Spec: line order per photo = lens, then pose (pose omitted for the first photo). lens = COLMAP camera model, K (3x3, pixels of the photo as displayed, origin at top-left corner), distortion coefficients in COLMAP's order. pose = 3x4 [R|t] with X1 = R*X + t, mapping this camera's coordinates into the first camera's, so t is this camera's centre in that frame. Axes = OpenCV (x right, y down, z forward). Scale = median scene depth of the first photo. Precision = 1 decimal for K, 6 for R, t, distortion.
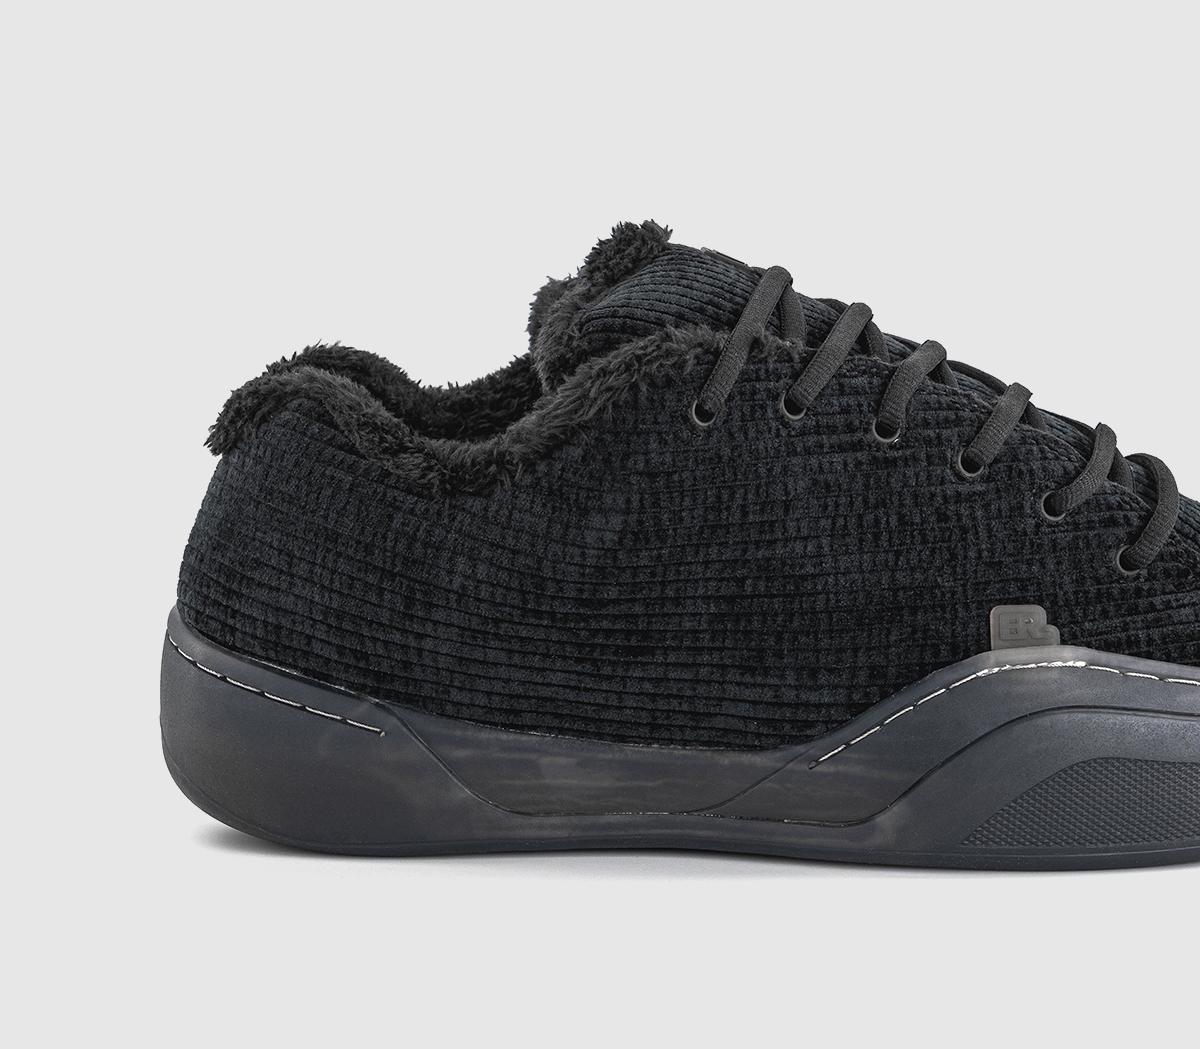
lens RADIAL K [[2431.0, 0, 601.7], [0, 2431.0, 527.6], [0, 0, 1]] dist [-0.014321, 0.000000]
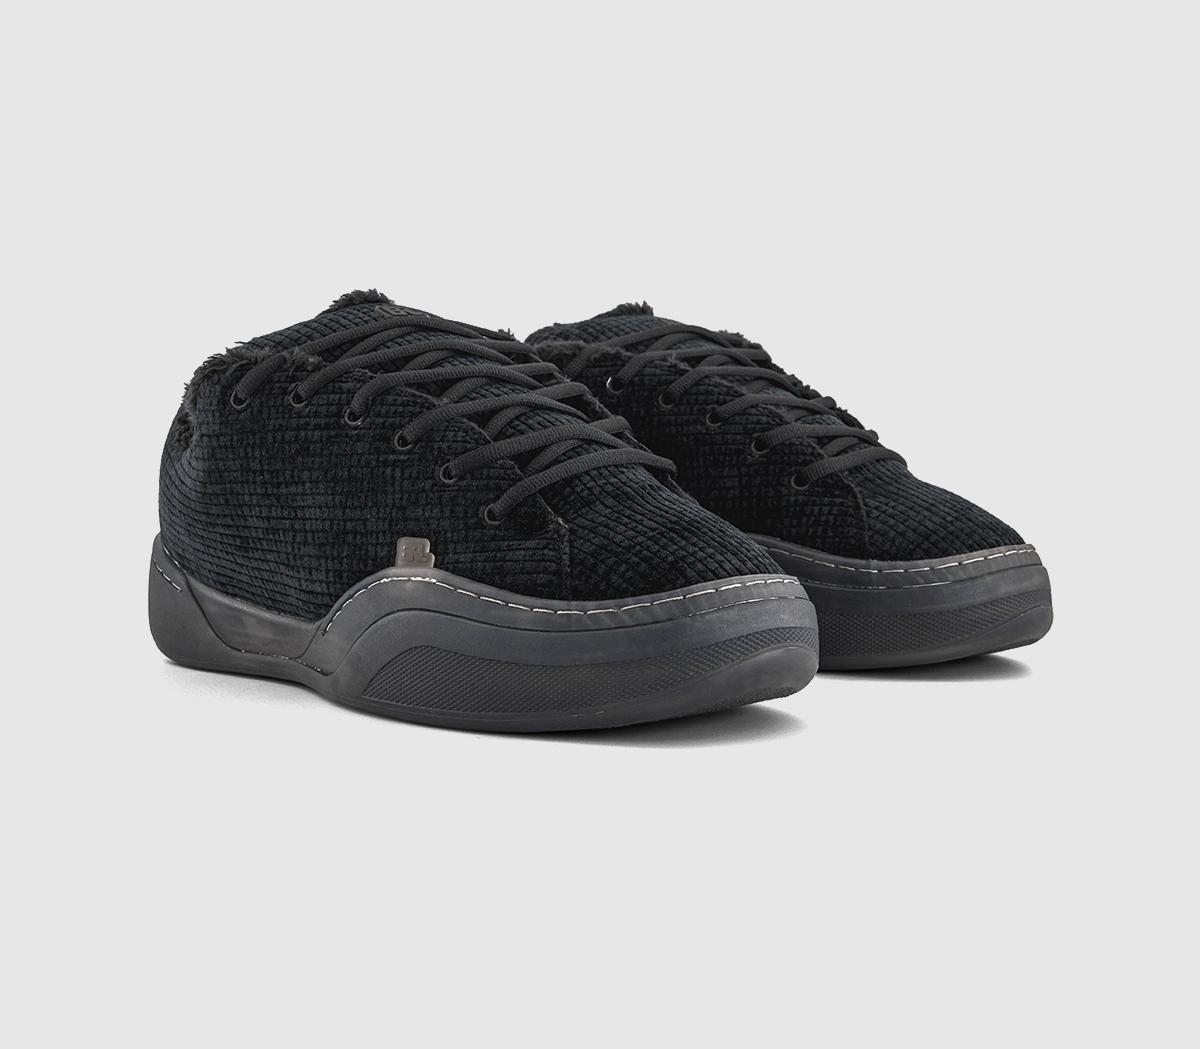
lens RADIAL K [[1783.1, 0, 601.7], [0, 1783.1, 520.3], [0, 0, 1]] dist [0.016826, 0.000000]
pose [[0.740404, 0.059007, -0.669567, 0.975852], [-0.086876, 0.996185, -0.008275, 0.020294], [0.666524, 0.064296, 0.742705, 0.271950]]
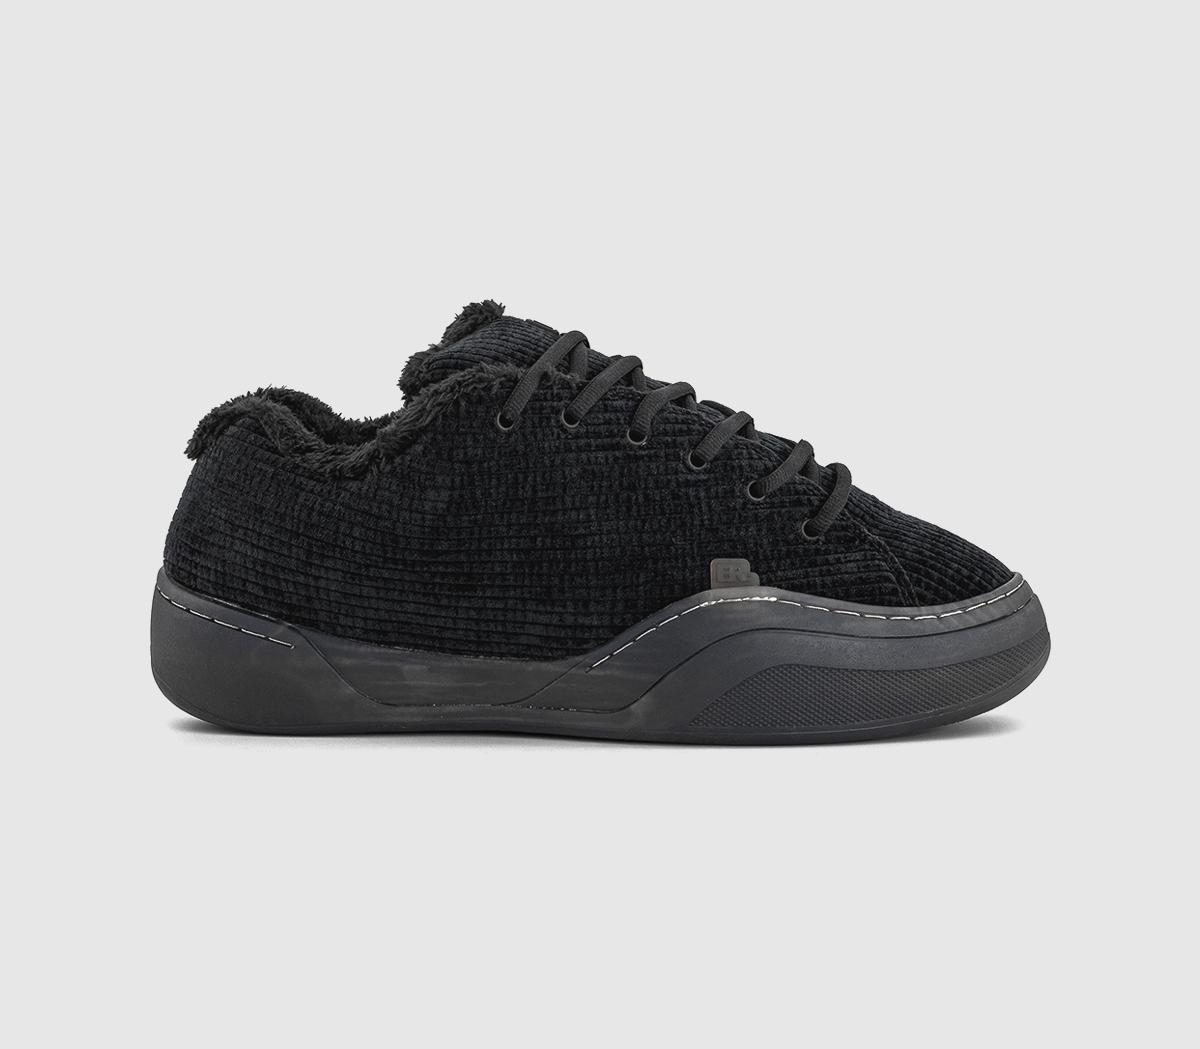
lens RADIAL K [[1783.1, 0, 579.1], [0, 1783.1, 443.8], [0, 0, 1]] dist [0.016826, 0.000000]
pose [[0.999360, 0.002610, -0.035678, 0.119111], [-0.005930, 0.995623, -0.093268, 0.063216], [0.035279, 0.093419, 0.995002, -0.060901]]
